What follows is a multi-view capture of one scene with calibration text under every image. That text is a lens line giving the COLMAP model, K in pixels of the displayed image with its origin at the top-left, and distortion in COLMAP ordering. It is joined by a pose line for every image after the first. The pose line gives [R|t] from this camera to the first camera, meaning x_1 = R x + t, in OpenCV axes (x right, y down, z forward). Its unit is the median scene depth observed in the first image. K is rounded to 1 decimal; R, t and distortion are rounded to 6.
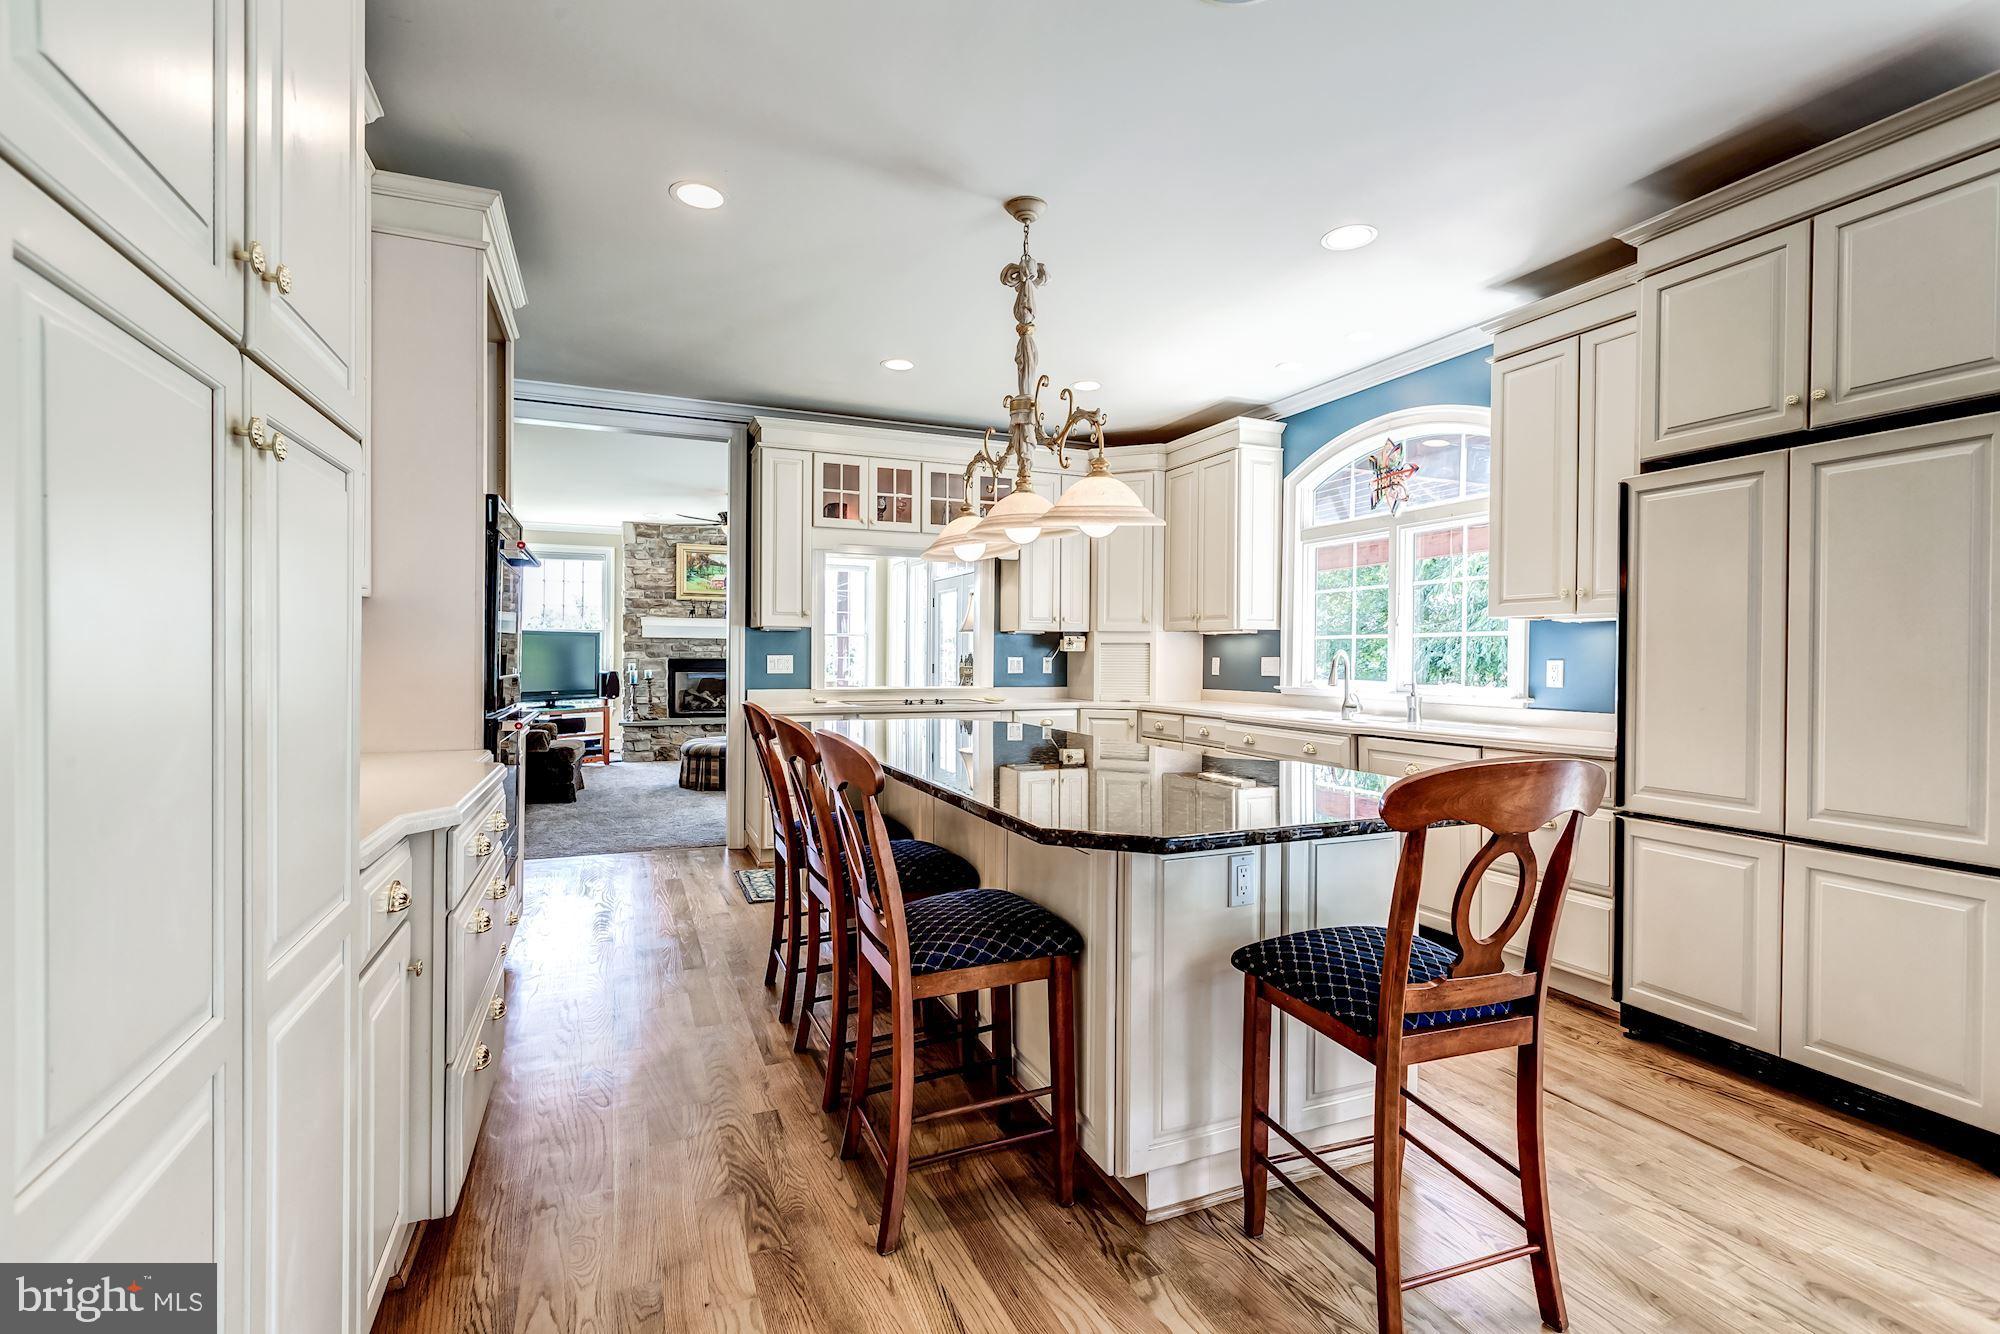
lens RADIAL K [[901.8, 0, 1003.0], [0, 901.8, 662.0], [0, 0, 1]] dist [0.001957, 0.000478]
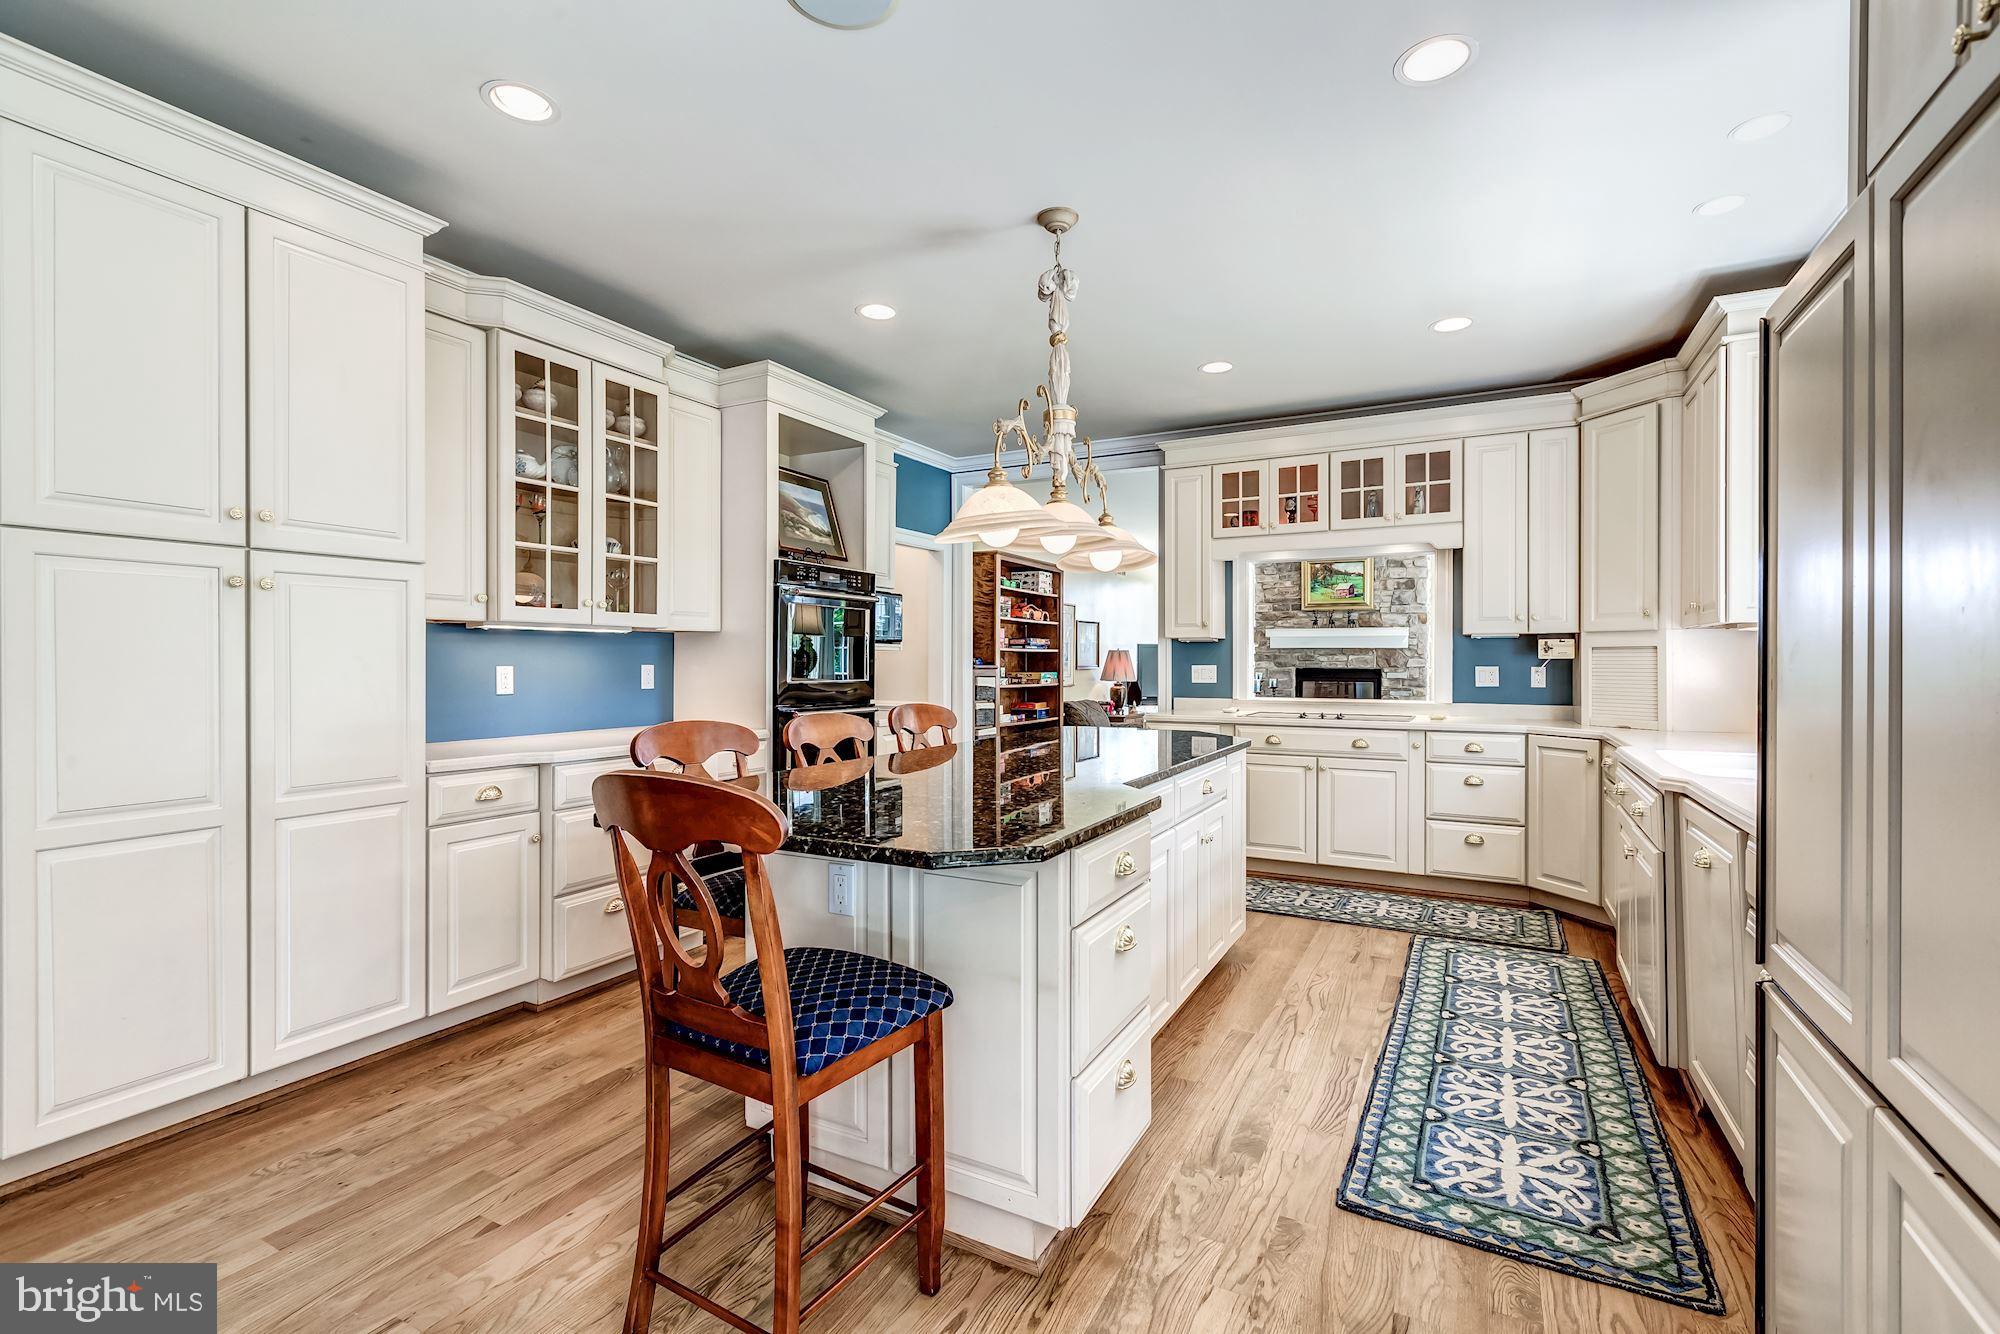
lens RADIAL K [[887.7, 0, 1003.6], [0, 887.7, 662.5], [0, 0, 1]] dist [0.001015, -0.000520]
pose [[0.630825, -0.004951, -0.775910, 0.400313], [-0.002567, 0.999961, -0.008467, -0.001500], [0.775921, 0.007333, 0.630787, 0.181252]]
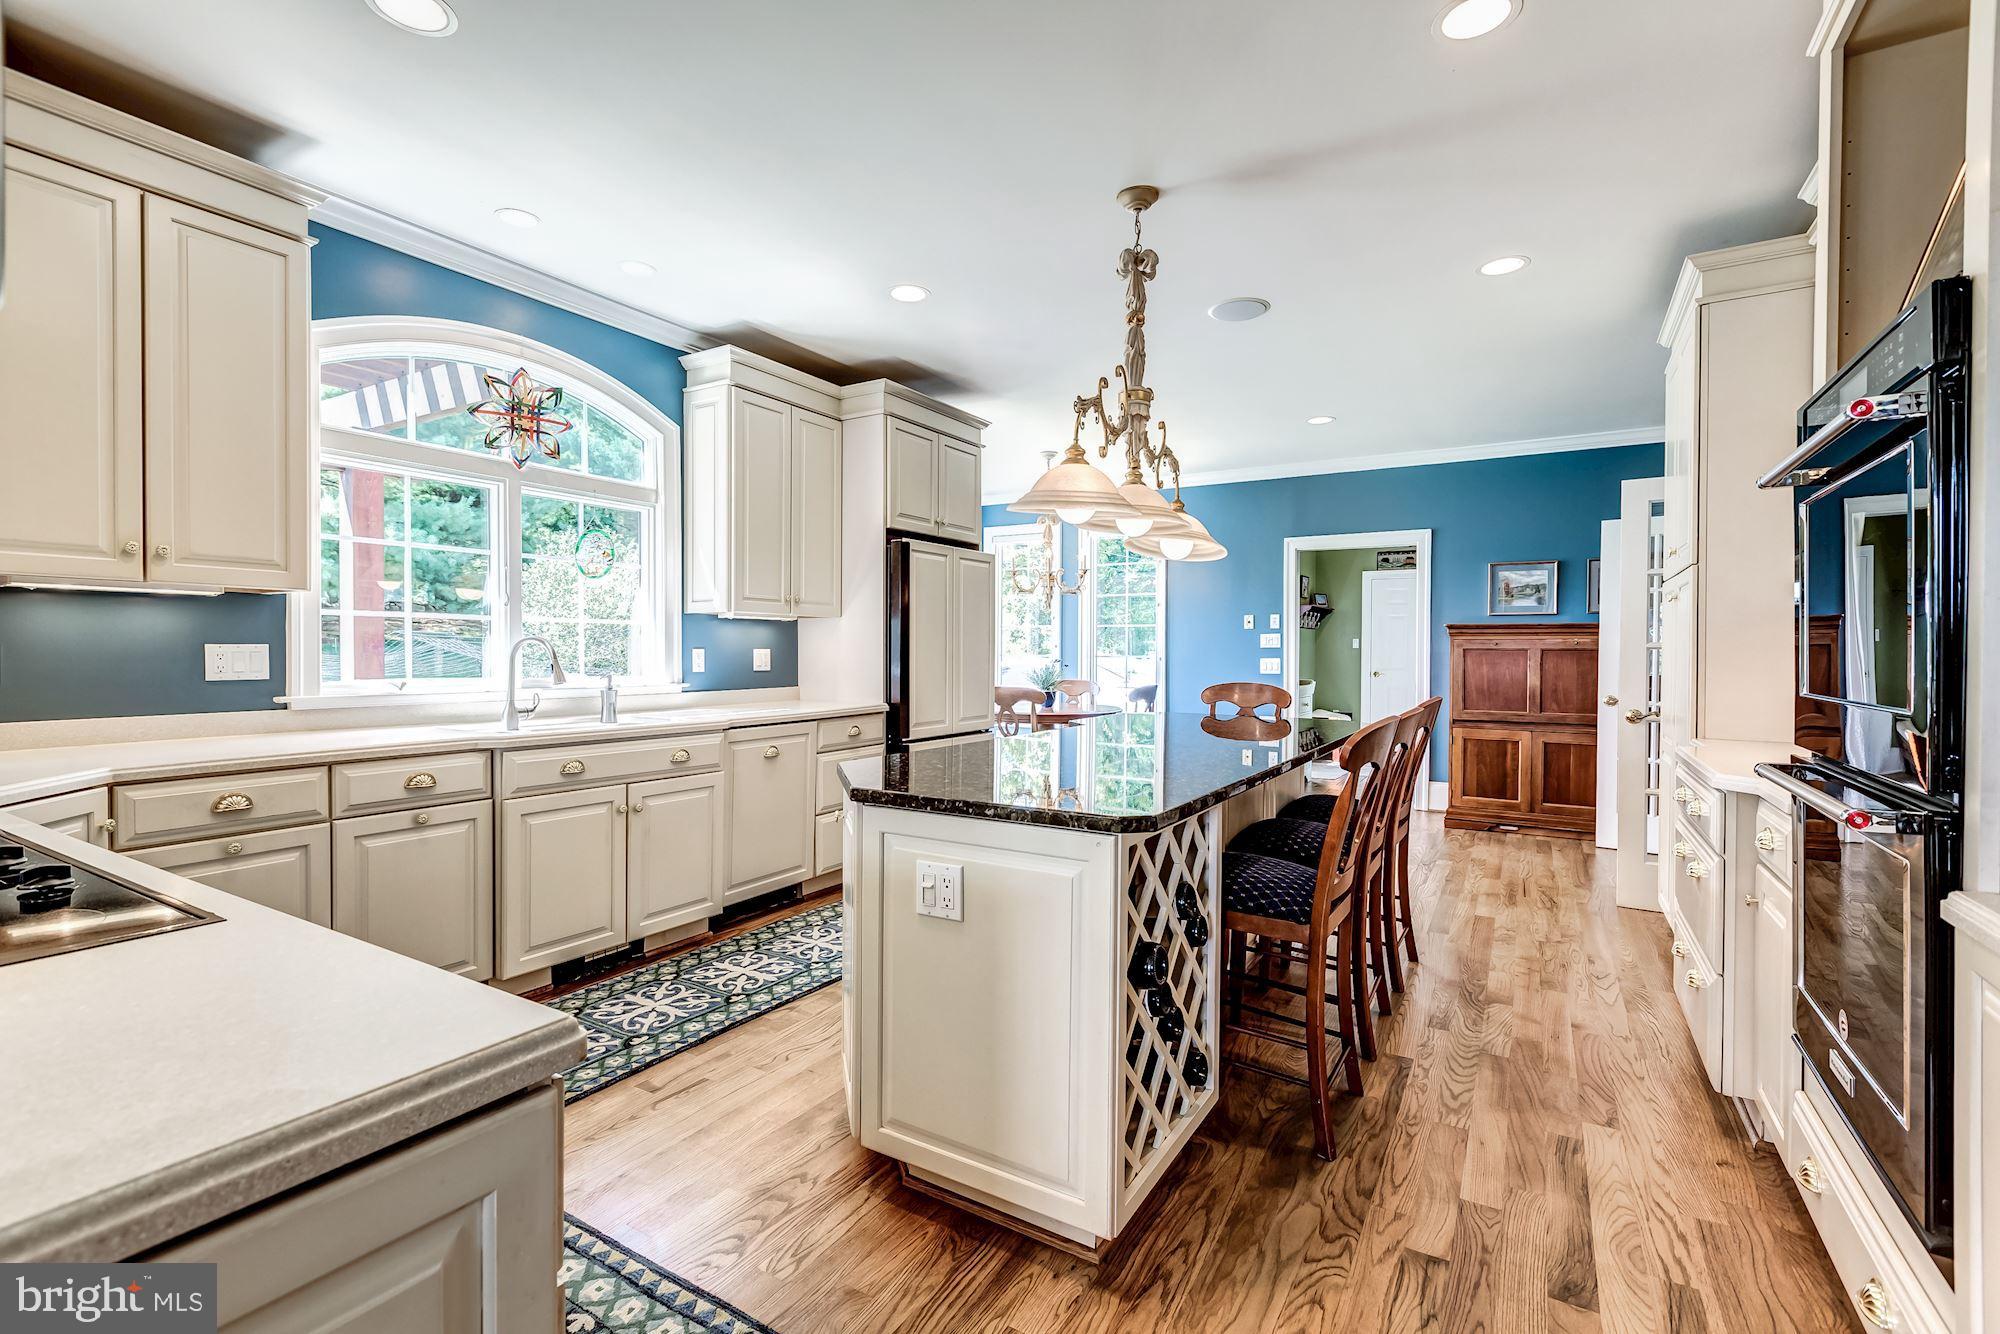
lens RADIAL K [[901.8, 0, 1003.0], [0, 901.8, 662.0], [0, 0, 1]] dist [0.001957, 0.000478]
pose [[-0.591848, -0.019090, 0.805824, -0.373261], [-0.003330, 0.999769, 0.021239, -0.007672], [-0.806043, 0.009886, -0.591775, 0.917193]]
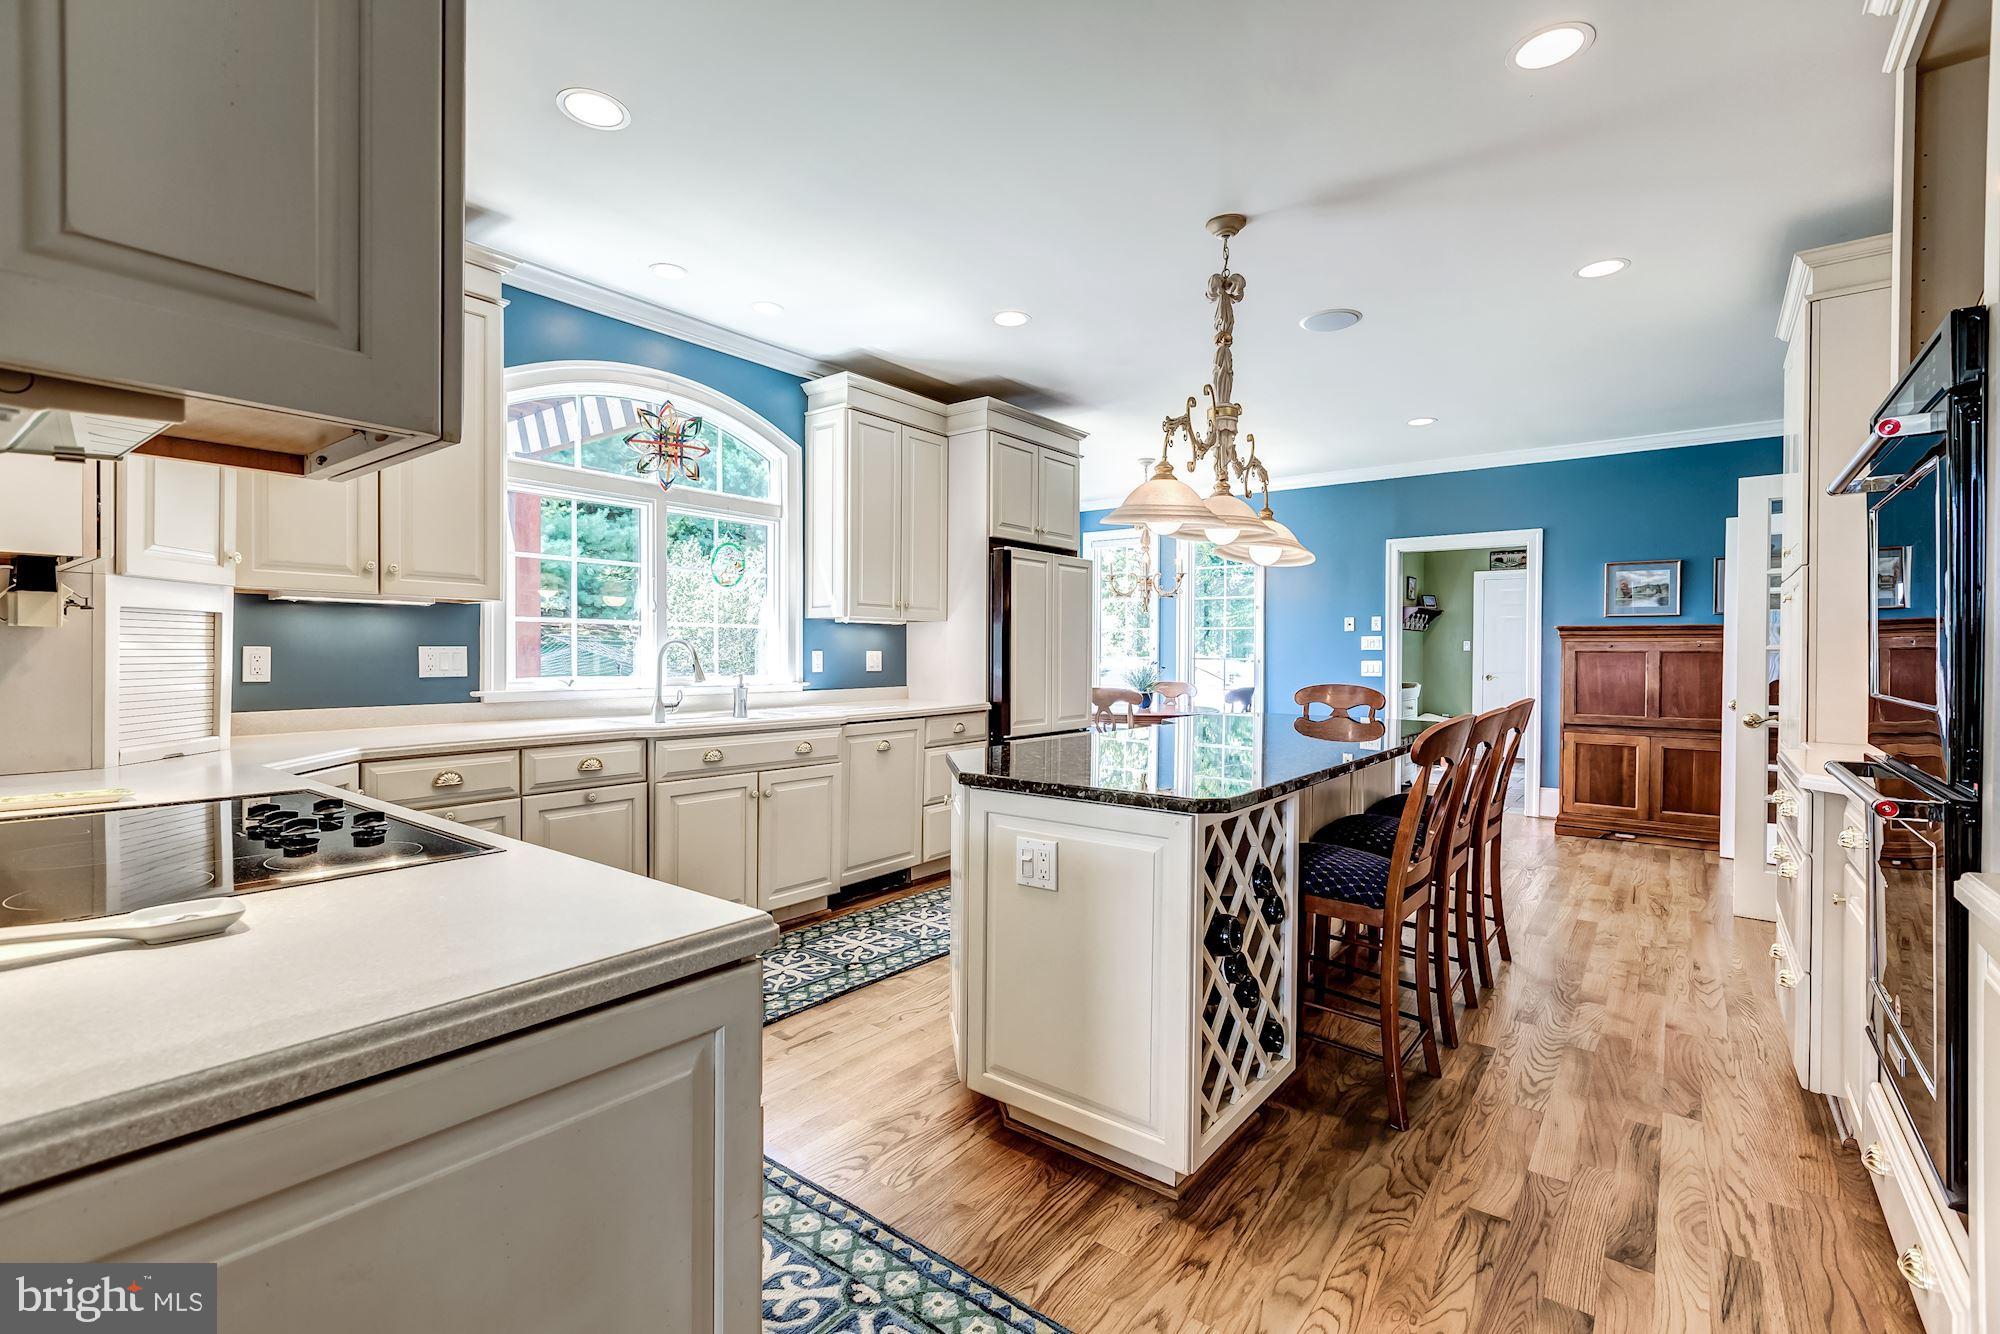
lens RADIAL K [[903.0, 0, 1000.0], [0, 903.0, 667.0], [0, 0, 1]] dist [0.001202, 0.000391]
pose [[-0.495743, -0.022447, 0.868179, -0.410036], [-0.003005, 0.999704, 0.024131, -0.007430], [-0.868464, 0.009354, -0.495664, 0.939081]]
